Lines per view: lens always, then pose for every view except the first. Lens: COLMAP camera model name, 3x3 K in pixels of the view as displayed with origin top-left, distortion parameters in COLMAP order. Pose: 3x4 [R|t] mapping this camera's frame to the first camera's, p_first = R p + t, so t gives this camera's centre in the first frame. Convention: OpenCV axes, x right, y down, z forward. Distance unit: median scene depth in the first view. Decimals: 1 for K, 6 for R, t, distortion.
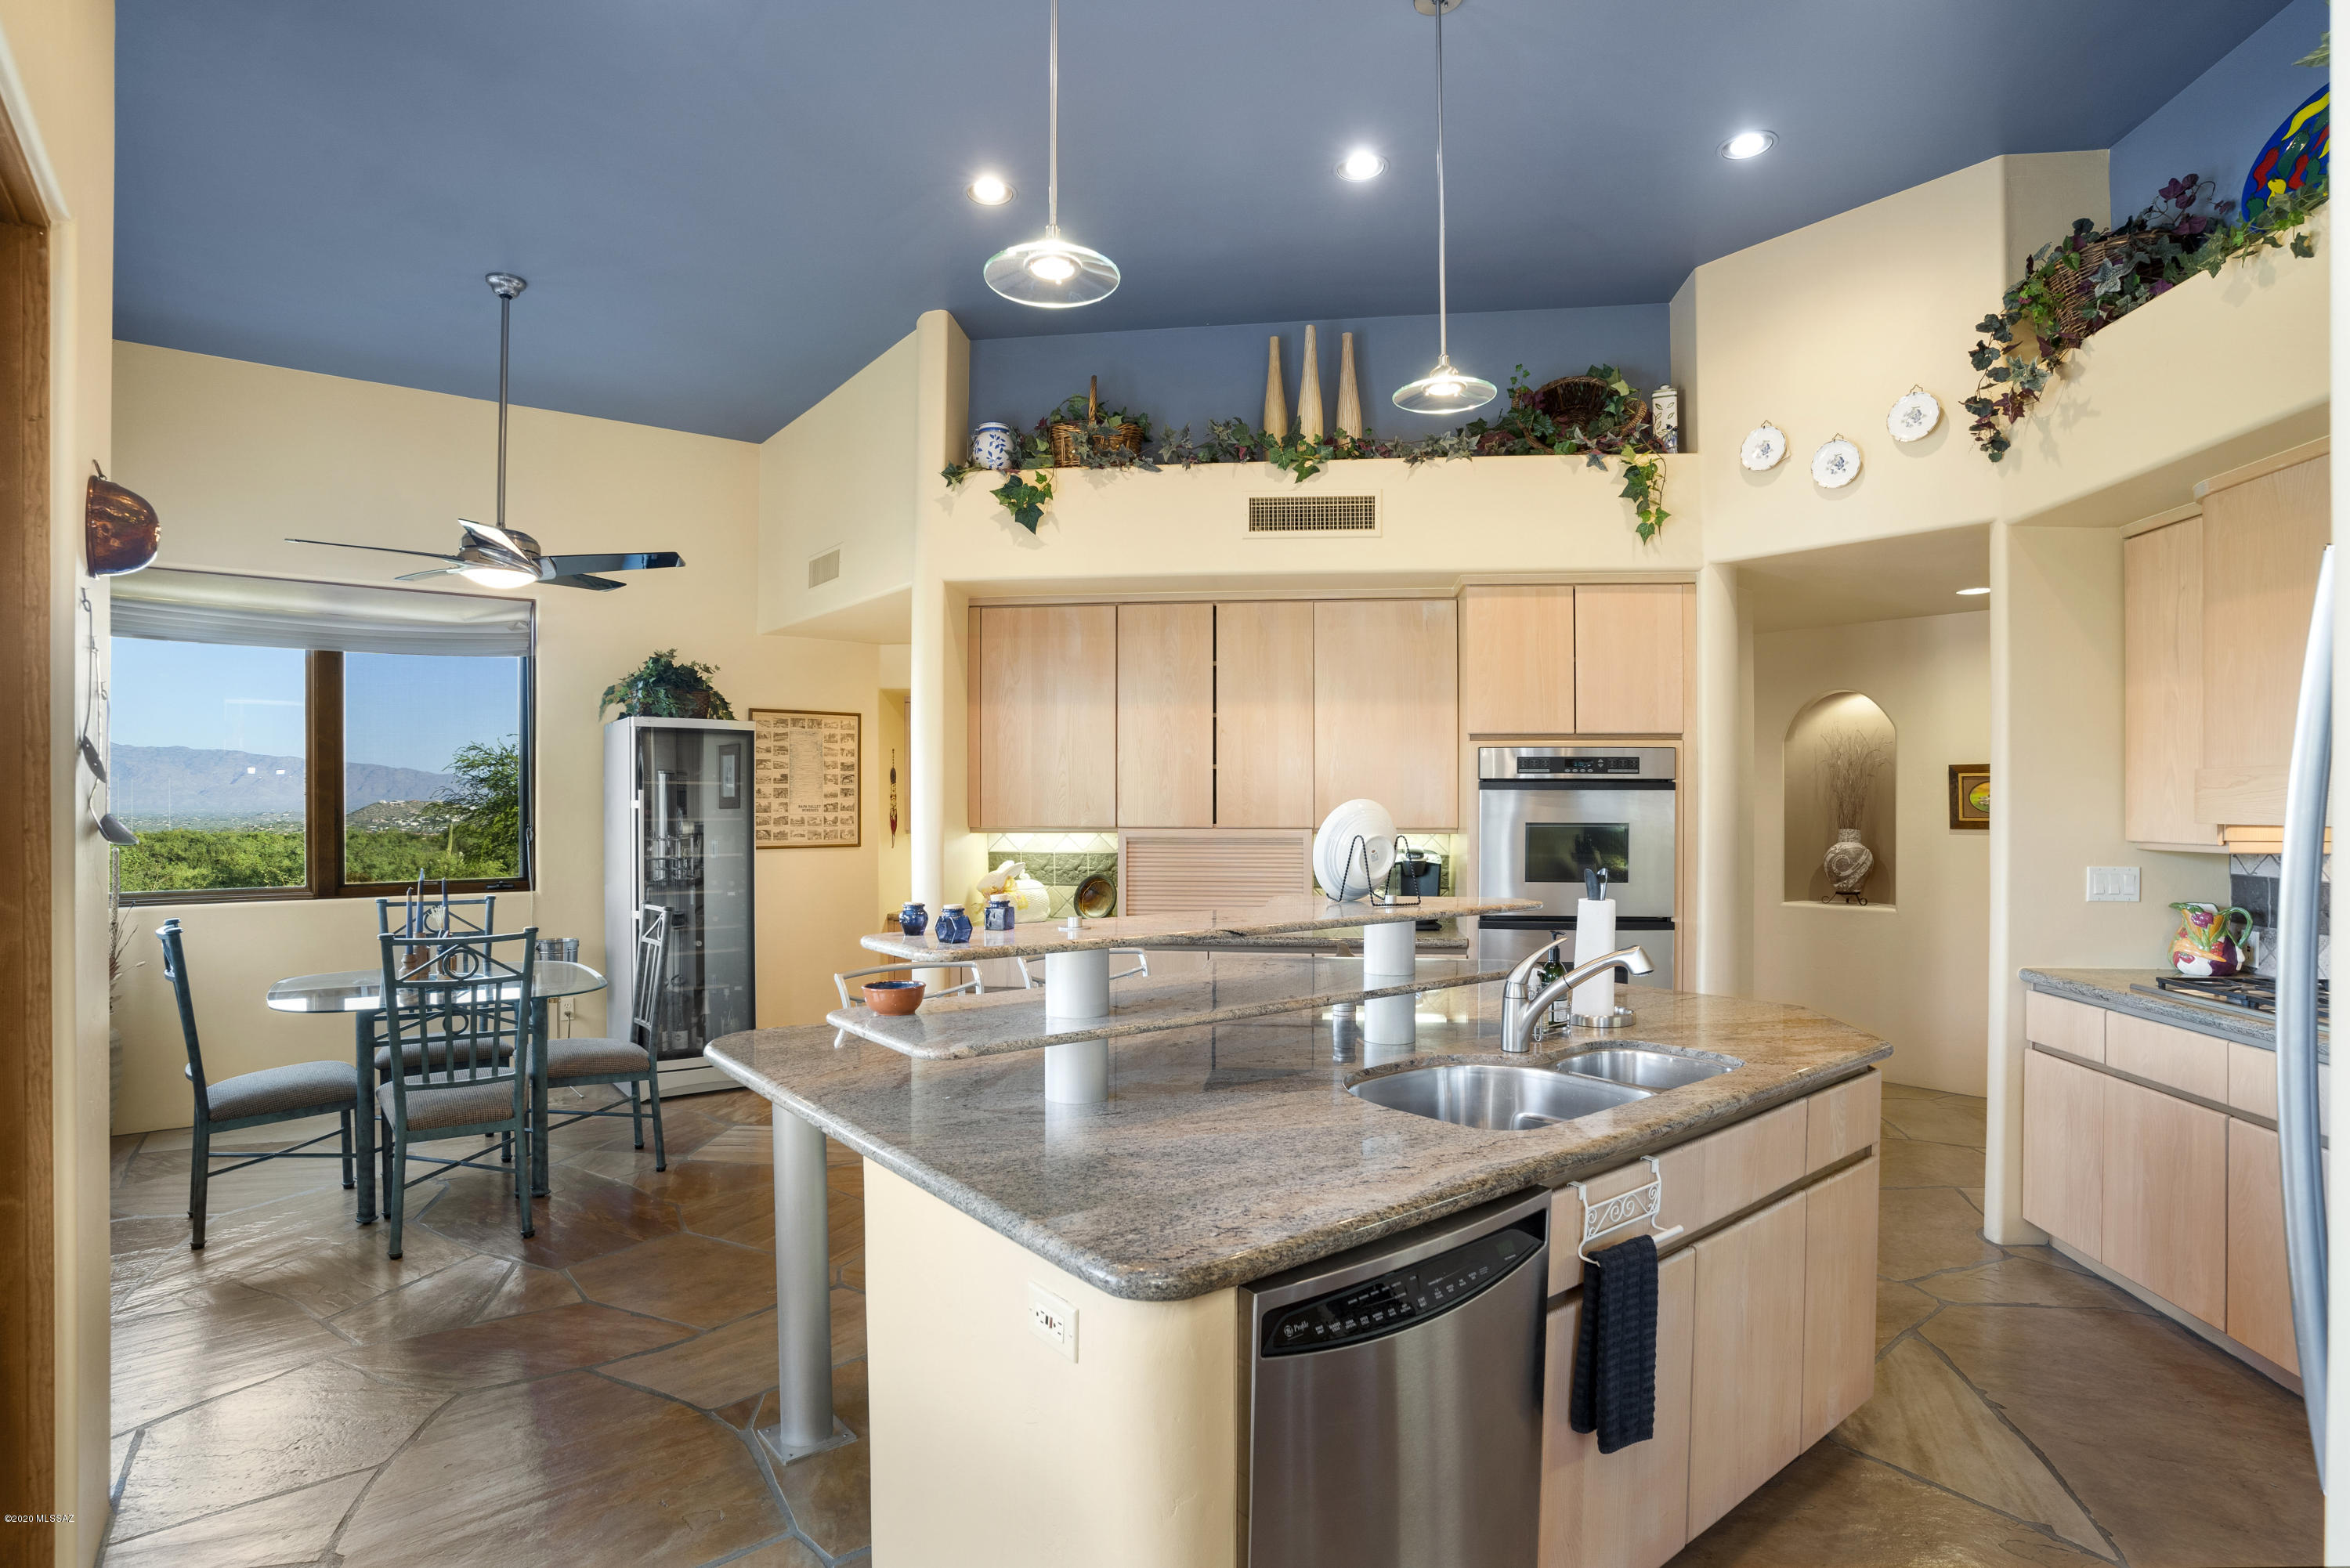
lens RADIAL K [[1166.4, 0, 1179.3], [0, 1166.4, 800.0], [0, 0, 1]] dist [-0.037672, 0.008635]
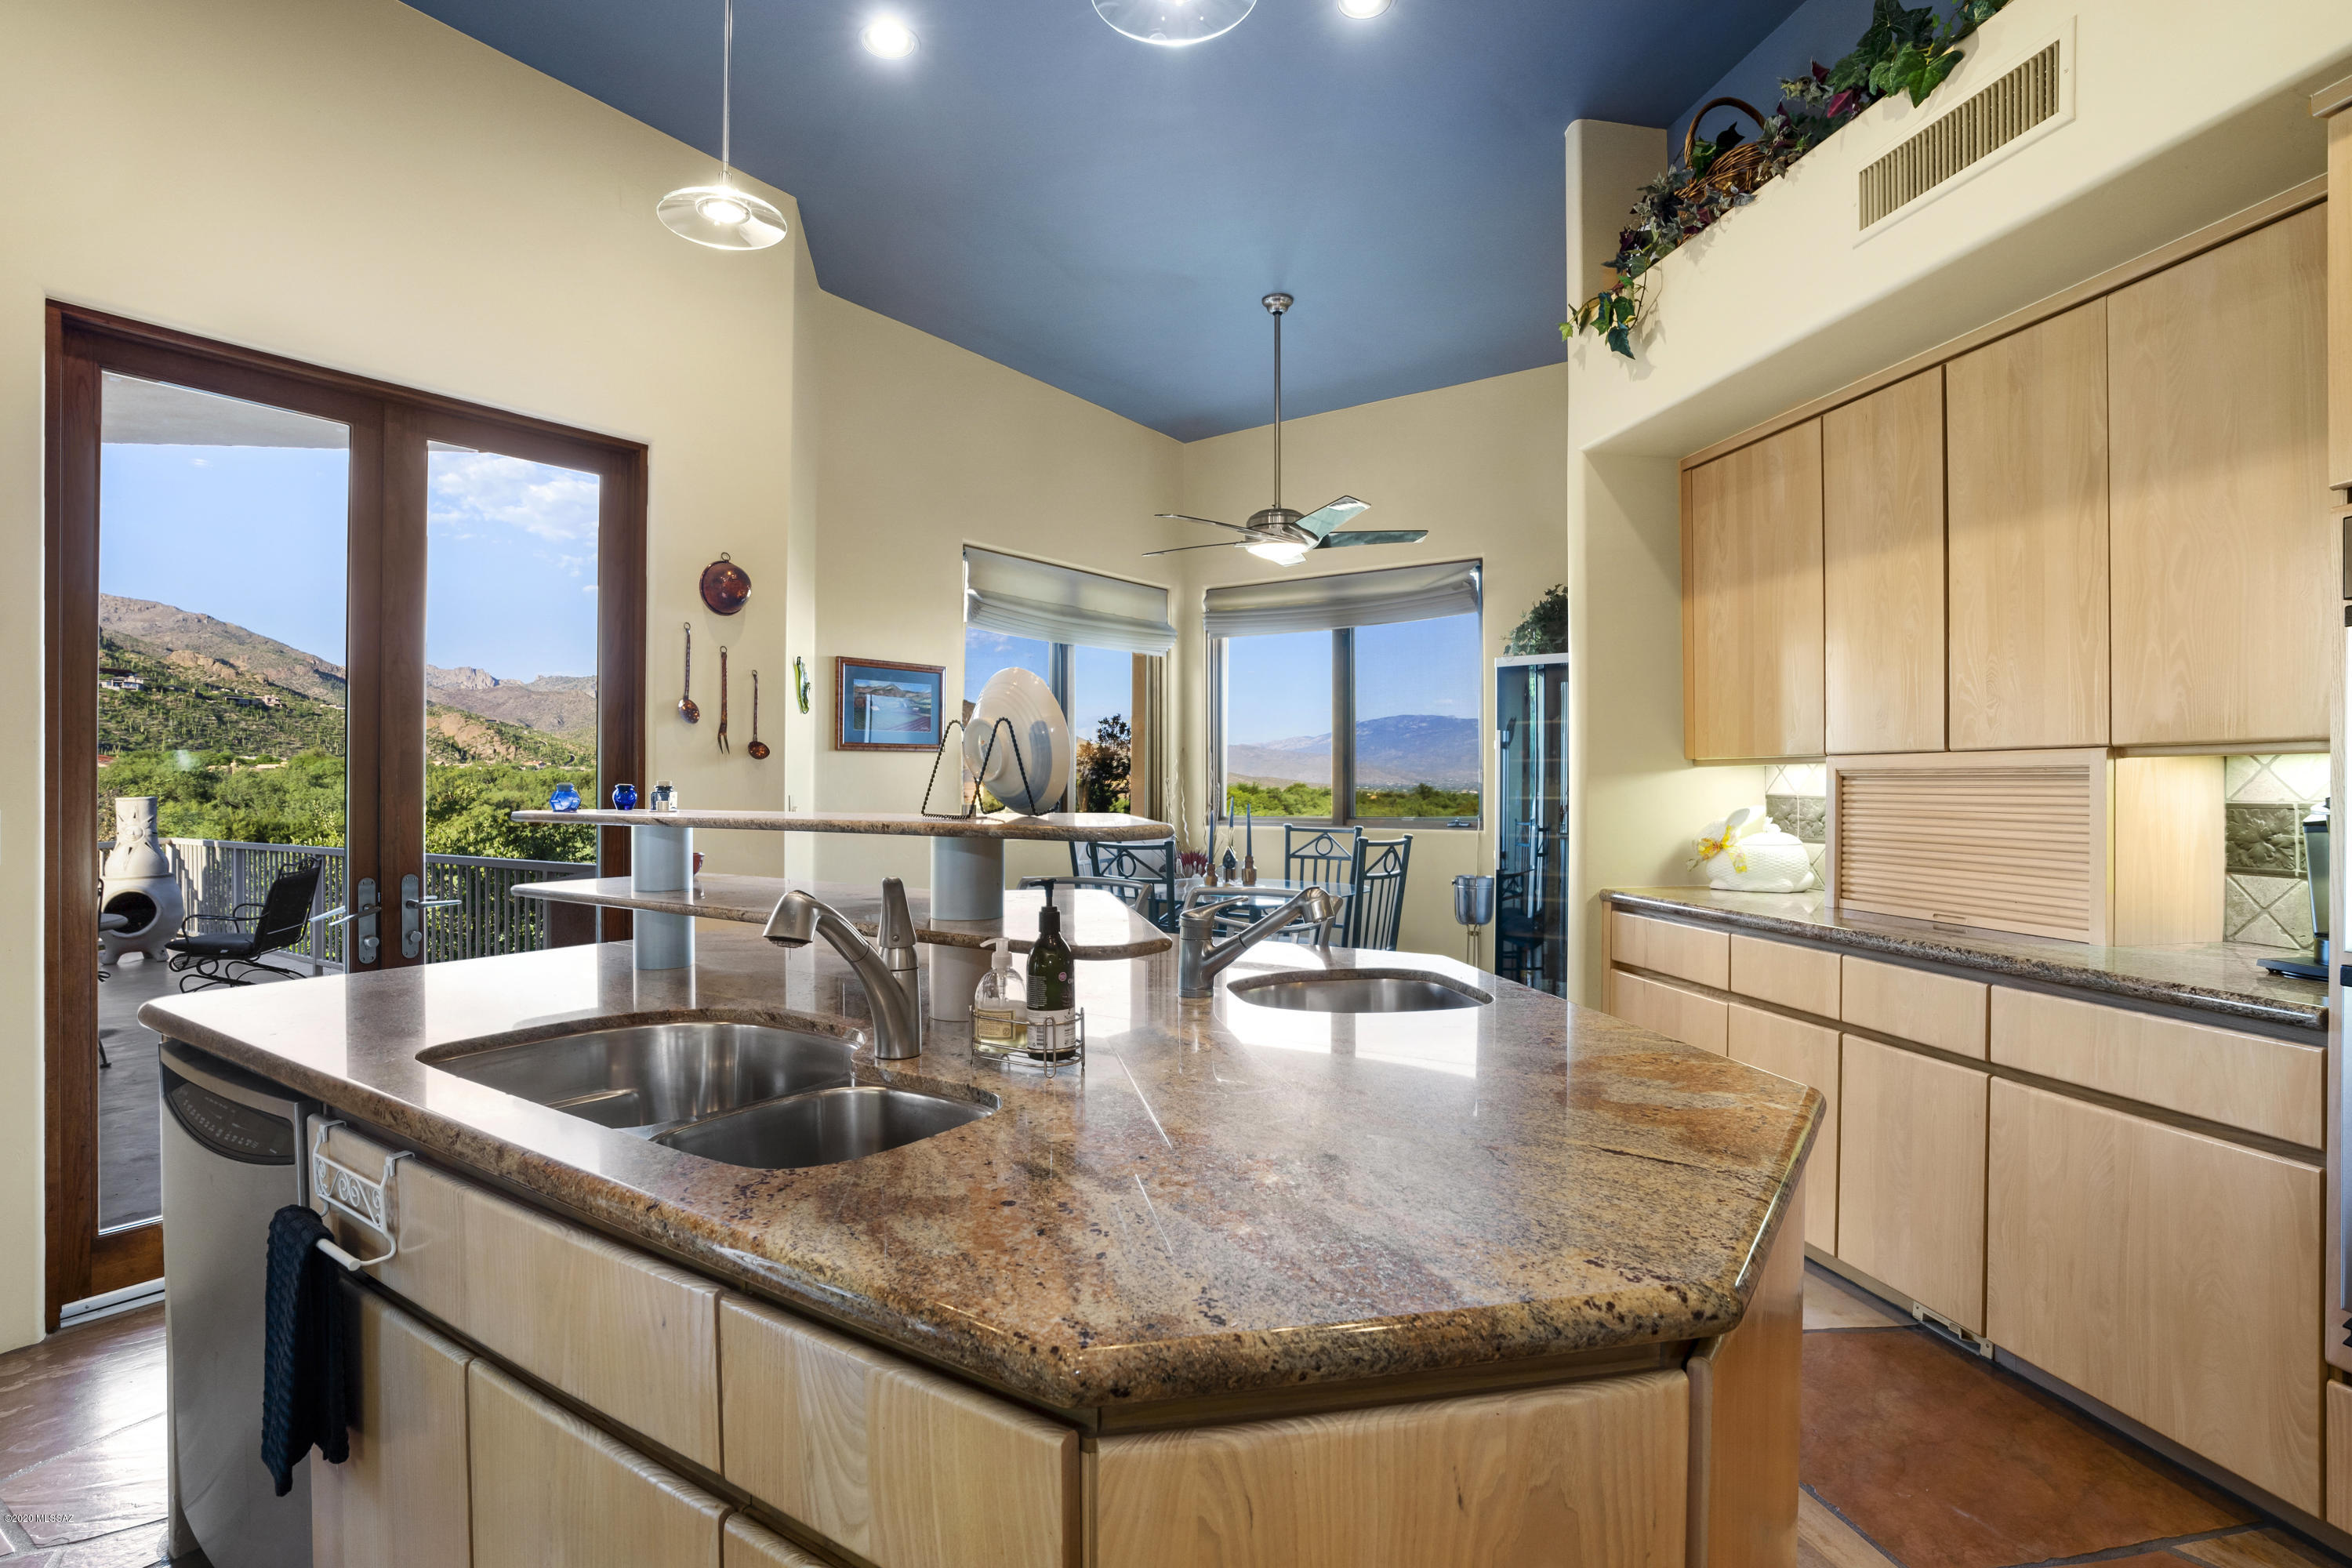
lens RADIAL K [[1167.5, 0, 1191.5], [0, 1167.5, 777.0], [0, 0, 1]] dist [-0.037672, 0.008635]
pose [[0.298445, -0.001563, -0.954426, 0.495810], [0.007842, 0.999969, 0.000814, 0.035870], [0.954395, -0.007728, 0.298448, 0.509441]]
